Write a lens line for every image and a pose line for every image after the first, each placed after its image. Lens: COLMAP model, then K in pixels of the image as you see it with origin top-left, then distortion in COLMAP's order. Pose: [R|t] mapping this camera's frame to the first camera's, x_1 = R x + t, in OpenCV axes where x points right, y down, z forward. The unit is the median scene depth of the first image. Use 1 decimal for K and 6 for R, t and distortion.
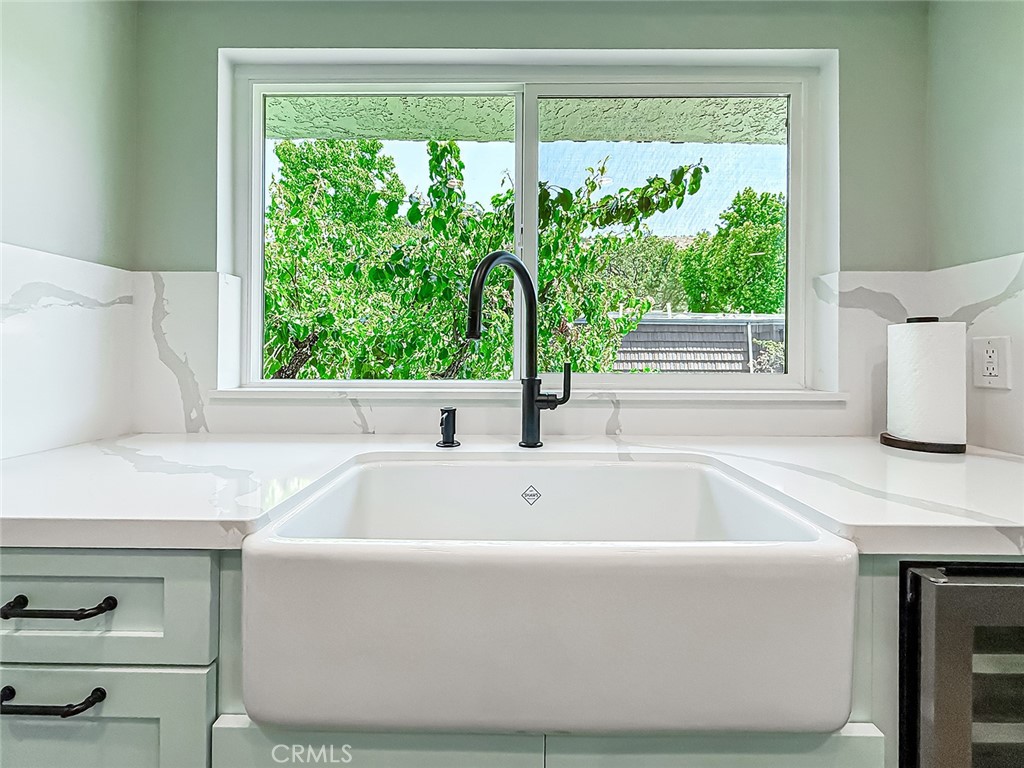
lens RADIAL K [[420.2, 0, 509.8], [0, 420.2, 360.2], [0, 0, 1]] dist [-0.000778, -0.000018]
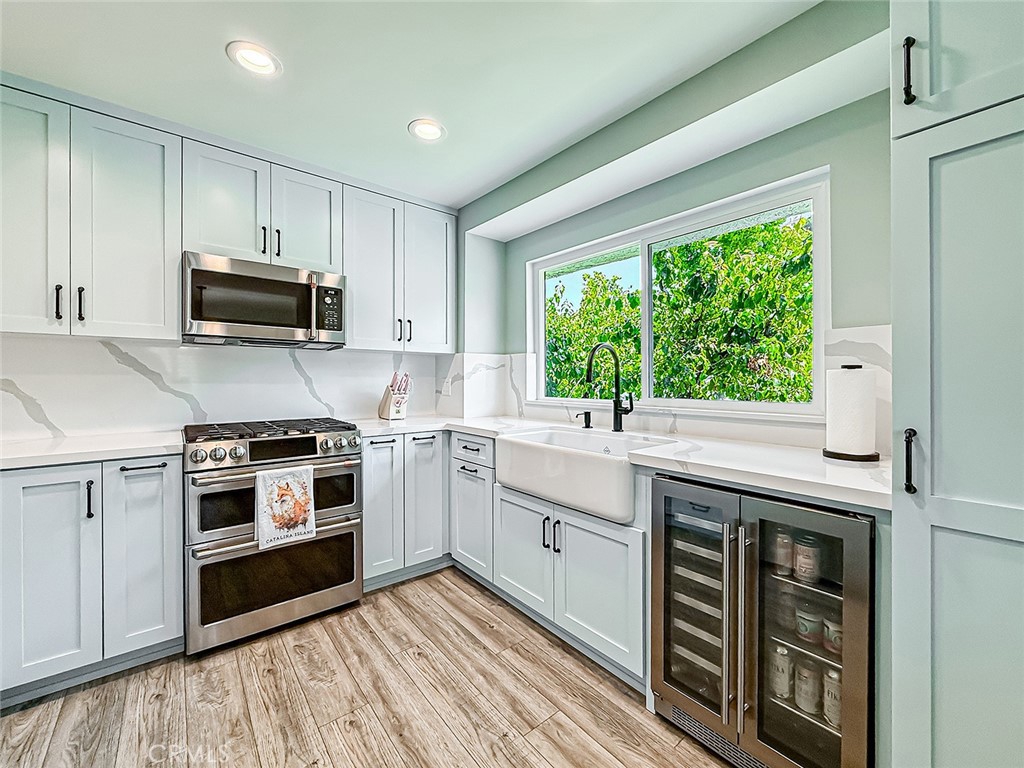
lens RADIAL K [[419.7, 0, 506.5], [0, 419.7, 384.8], [0, 0, 1]] dist [0.000401, 0.000230]
pose [[0.627743, 0.004842, -0.778406, 1.330496], [-0.003036, 0.999988, 0.003773, -0.035835], [0.778415, -0.000005, 0.627750, -0.750256]]
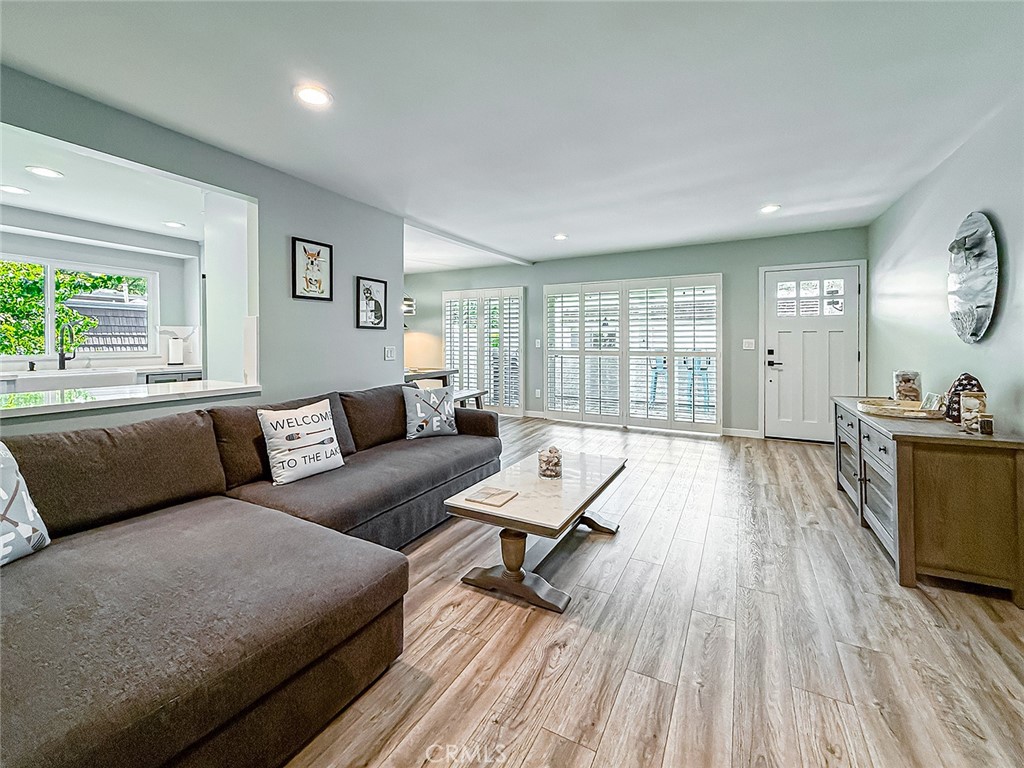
lens RADIAL K [[428.1, 0, 513.2], [0, 428.1, 343.8], [0, 0, 1]] dist [-0.000508, 0.000019]
pose [[0.462311, -0.007240, 0.886688, -1.569210], [0.004731, 0.999973, 0.005698, -0.045806], [-0.886705, 0.001561, 0.462332, -4.677245]]
